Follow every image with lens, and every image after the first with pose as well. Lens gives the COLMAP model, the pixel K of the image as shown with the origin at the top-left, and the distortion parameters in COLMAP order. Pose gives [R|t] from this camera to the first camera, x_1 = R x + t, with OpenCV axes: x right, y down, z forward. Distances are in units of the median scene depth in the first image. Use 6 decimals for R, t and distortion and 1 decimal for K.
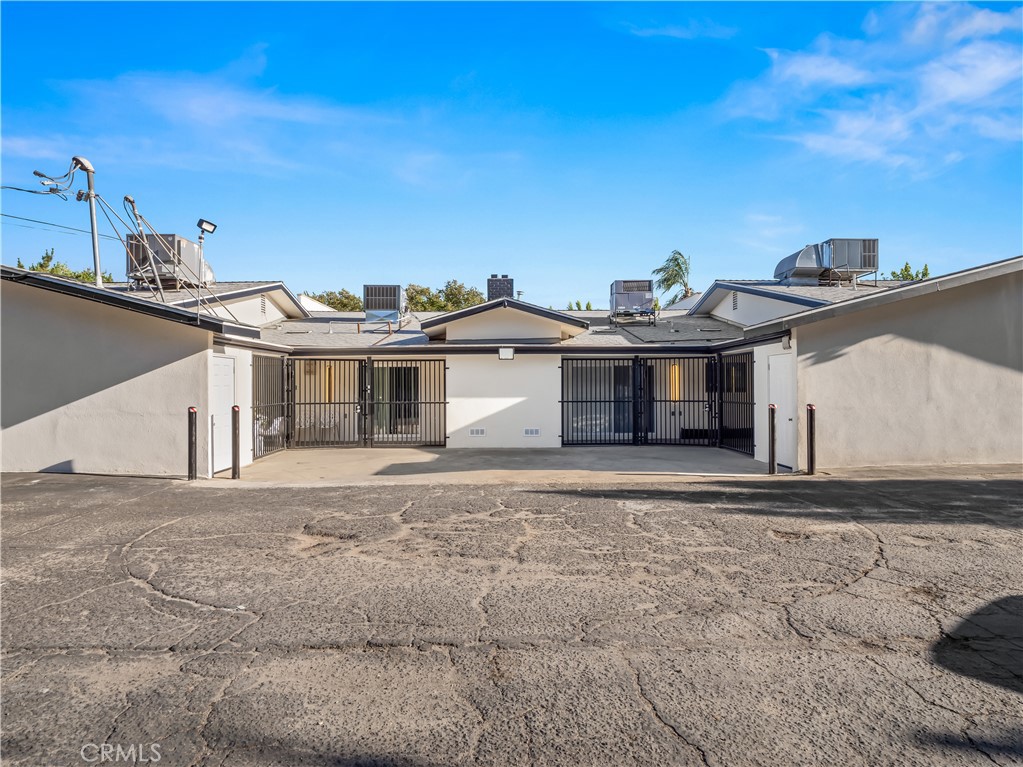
lens RADIAL K [[574.1, 0, 511.5], [0, 574.1, 383.5], [0, 0, 1]] dist [0.002708, 0.000576]
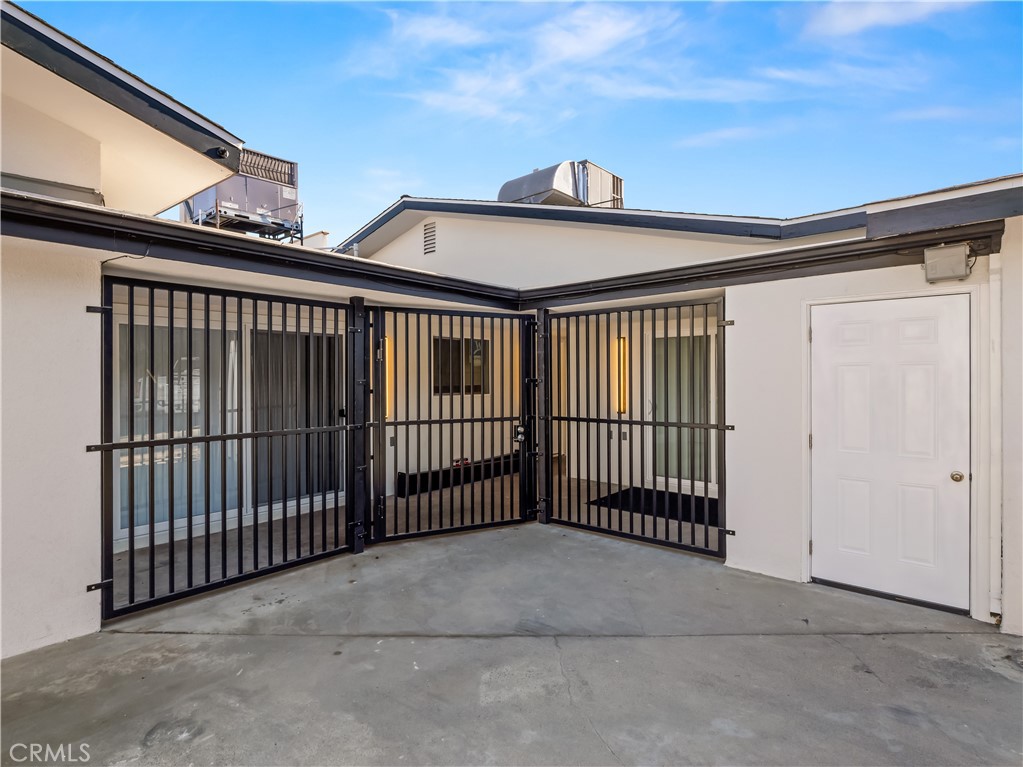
lens RADIAL K [[586.8, 0, 537.1], [0, 586.8, 378.0], [0, 0, 1]] dist [0.001092, 0.000254]
pose [[0.683876, -0.001340, 0.729597, 0.030109], [-0.000706, 0.999997, 0.002499, 0.000051], [-0.729598, -0.002224, 0.683873, 0.687614]]
